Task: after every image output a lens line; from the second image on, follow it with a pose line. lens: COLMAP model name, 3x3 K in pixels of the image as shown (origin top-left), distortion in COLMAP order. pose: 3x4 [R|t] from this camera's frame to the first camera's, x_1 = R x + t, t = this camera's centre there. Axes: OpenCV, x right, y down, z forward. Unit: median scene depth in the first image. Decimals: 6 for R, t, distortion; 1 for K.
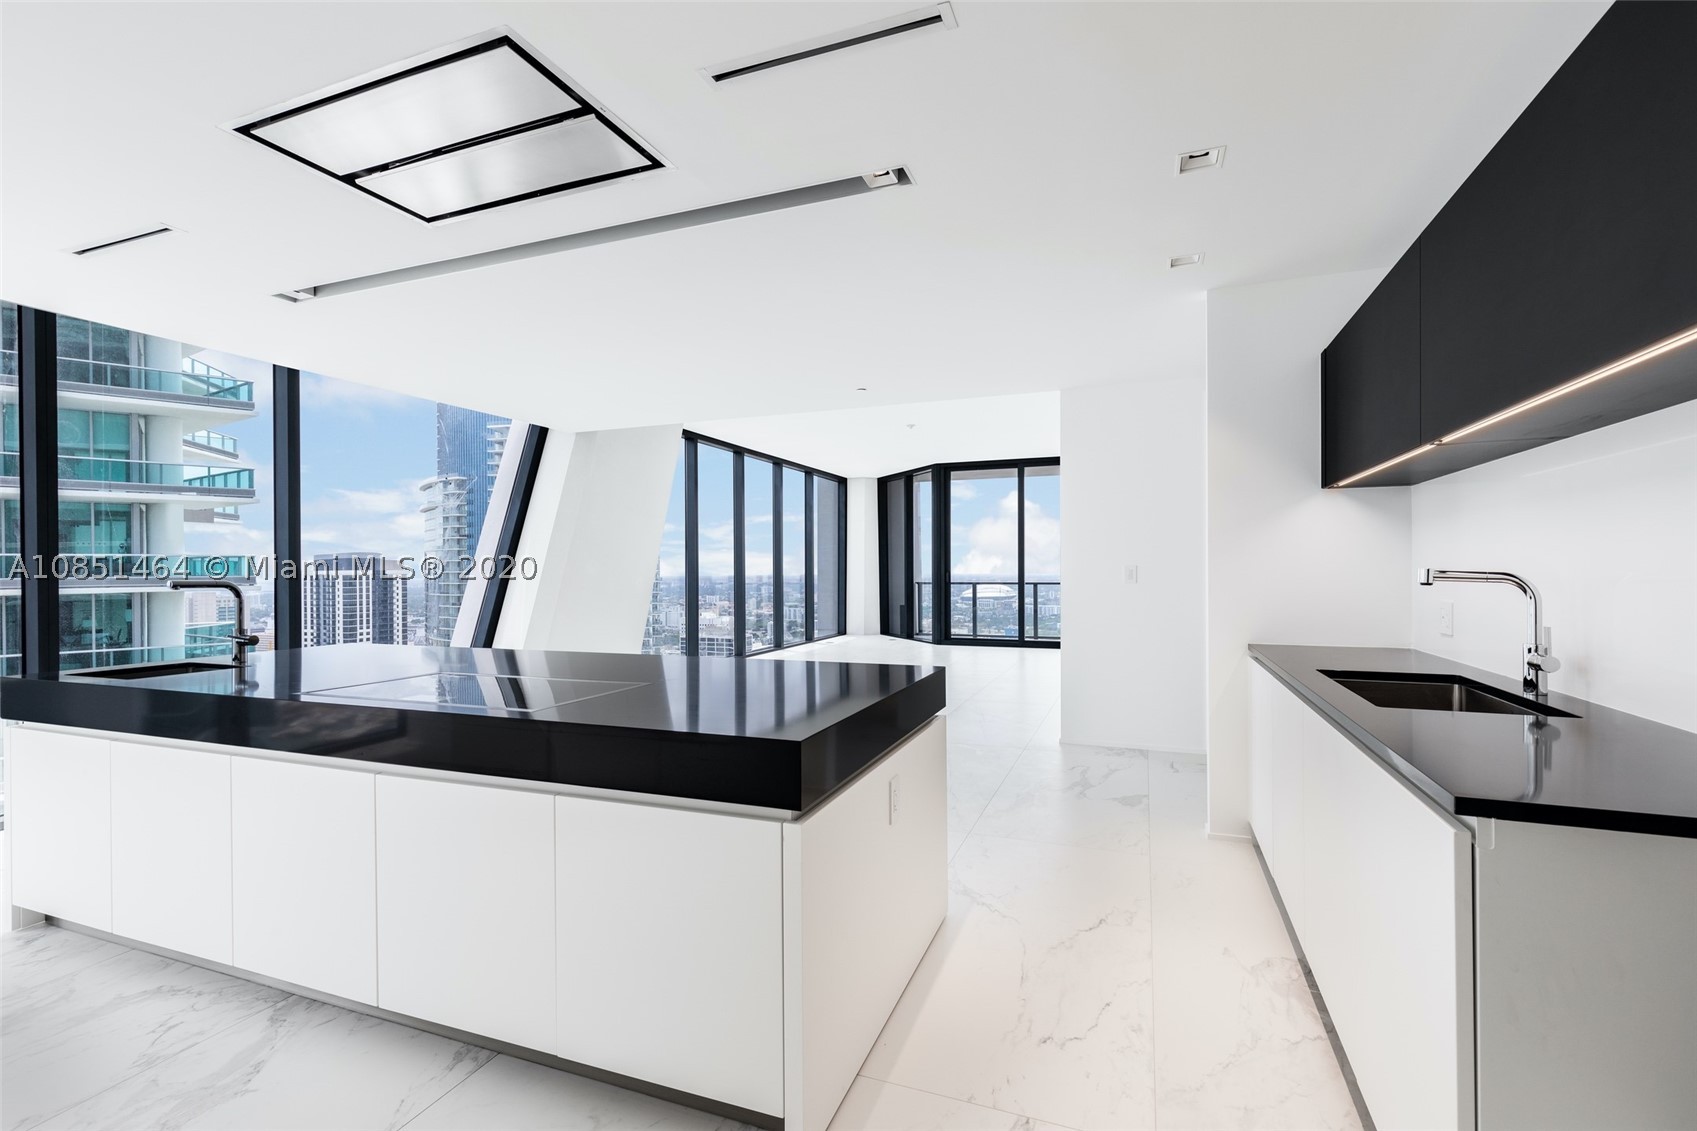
lens RADIAL K [[759.5, 0, 838.3], [0, 759.5, 560.2], [0, 0, 1]] dist [0.002271, -0.000314]
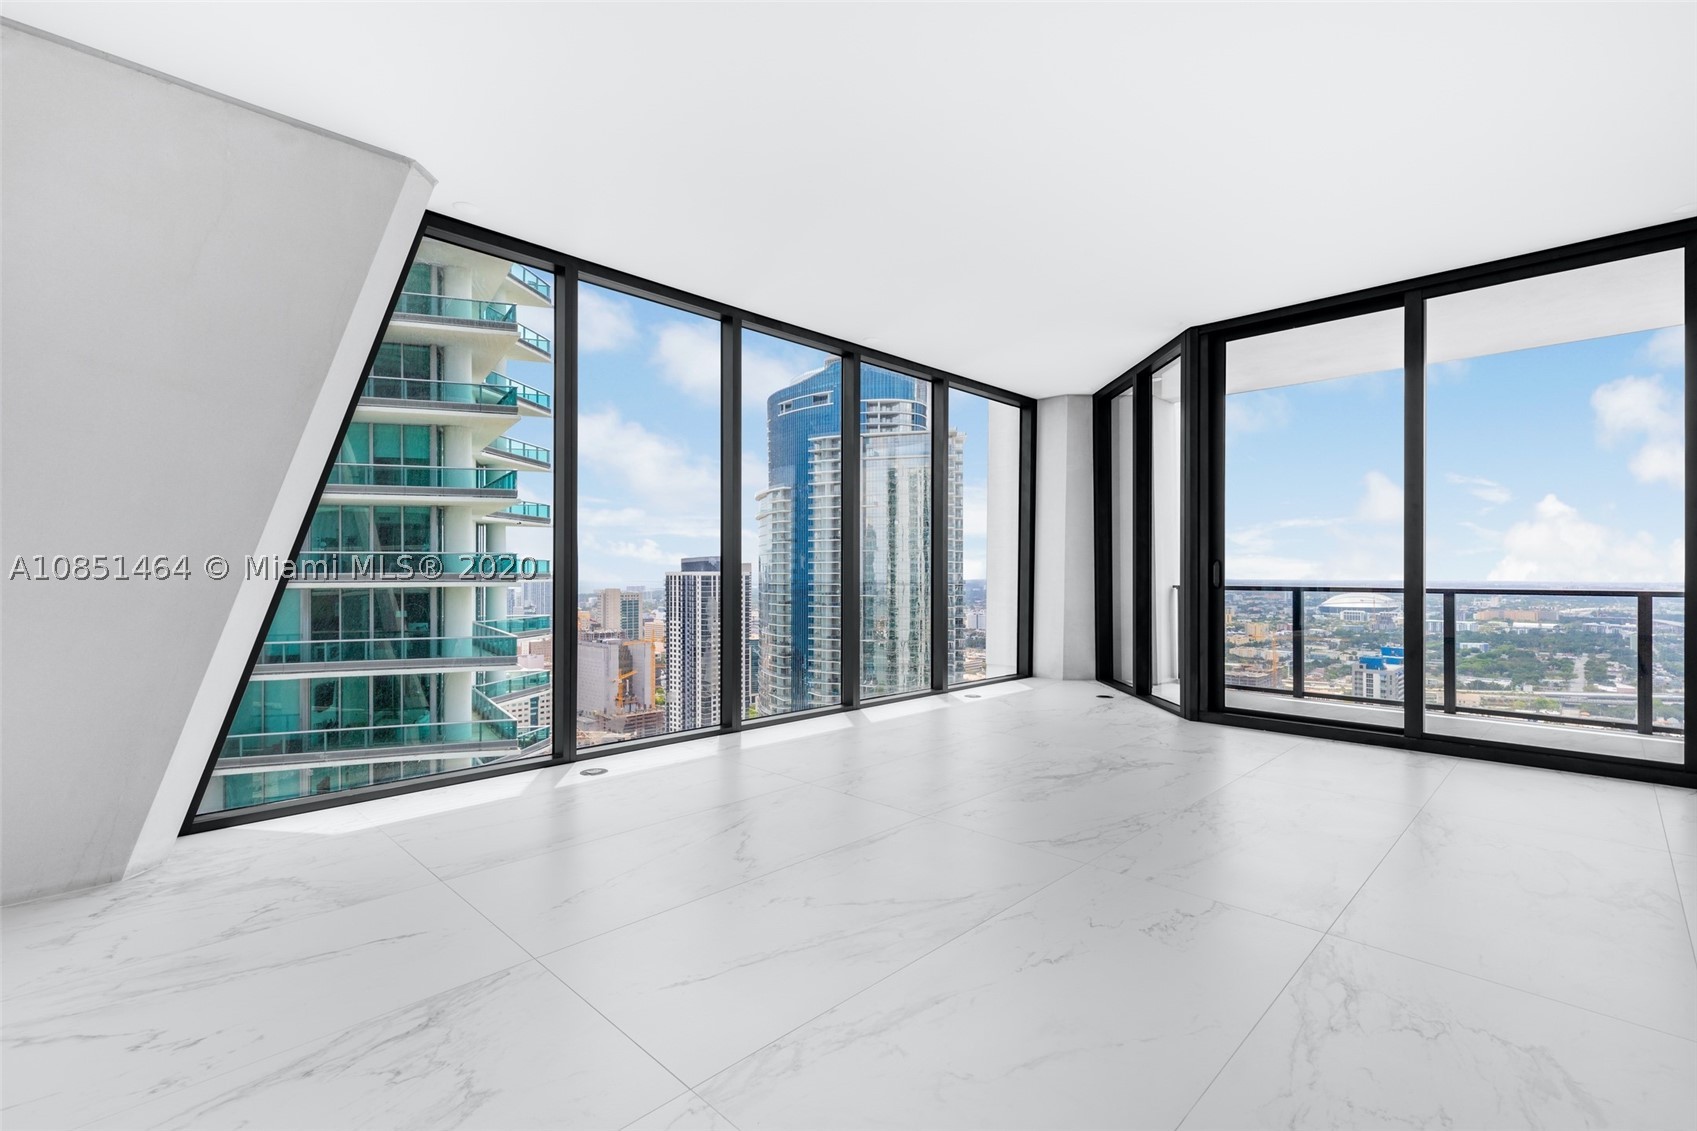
lens RADIAL K [[759.5, 0, 839.5], [0, 759.5, 567.4], [0, 0, 1]] dist [0.002271, -0.000314]
pose [[0.919356, 0.003317, -0.393413, 0.099578], [-0.001185, 0.999983, 0.005662, 0.013839], [0.393425, -0.004739, 0.919344, 0.424390]]
